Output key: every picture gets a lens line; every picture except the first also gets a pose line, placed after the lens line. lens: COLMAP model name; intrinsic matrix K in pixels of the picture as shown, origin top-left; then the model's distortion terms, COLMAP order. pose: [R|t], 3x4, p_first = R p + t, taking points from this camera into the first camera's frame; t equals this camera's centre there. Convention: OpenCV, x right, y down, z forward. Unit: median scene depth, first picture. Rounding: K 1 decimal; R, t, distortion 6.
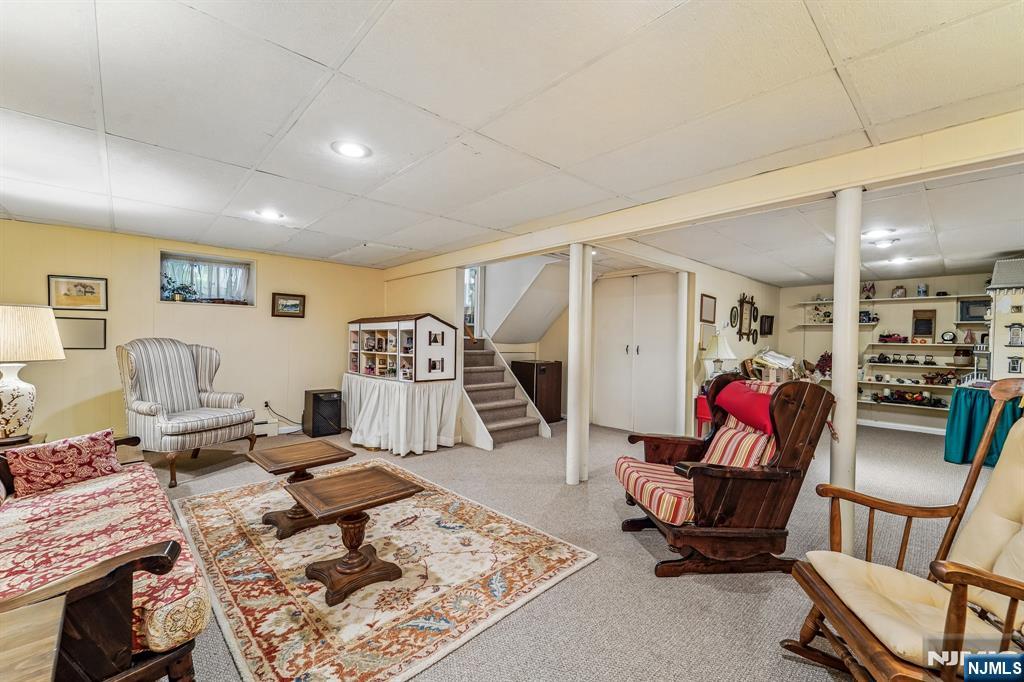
lens RADIAL K [[424.3, 0, 512.0], [0, 424.3, 341.0], [0, 0, 1]] dist [-0.000130, -0.000008]
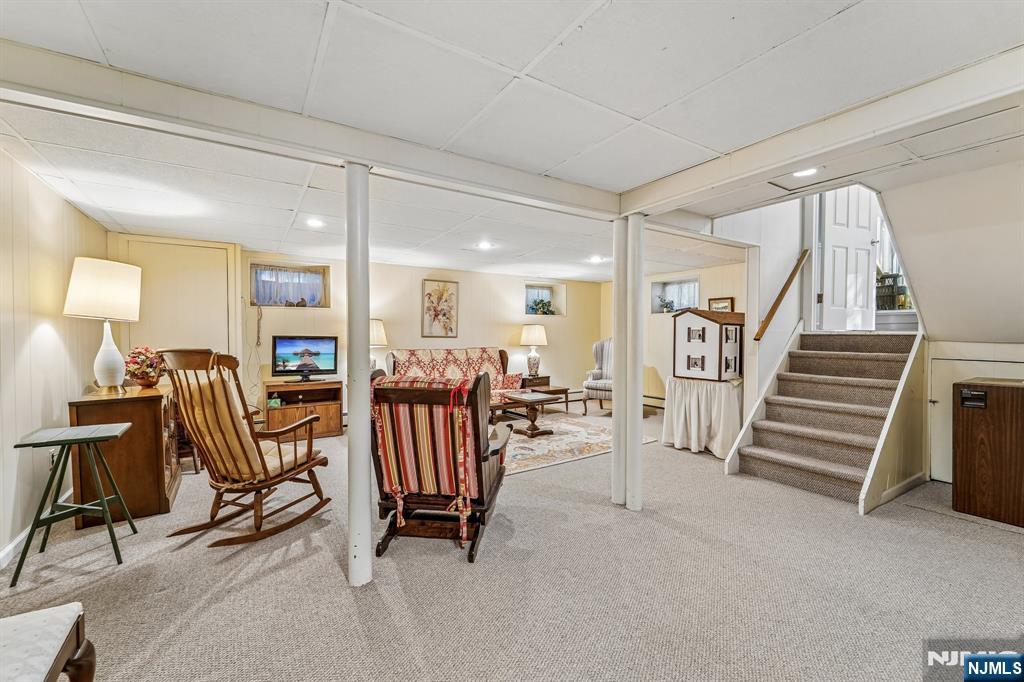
lens RADIAL K [[424.3, 0, 512.0], [0, 424.3, 341.0], [0, 0, 1]] dist [-0.000130, -0.000008]
pose [[-0.177476, 0.000852, -0.984125, 0.830690], [-0.010355, 0.999943, 0.002733, 0.009863], [0.984071, 0.010676, -0.177457, 0.763100]]
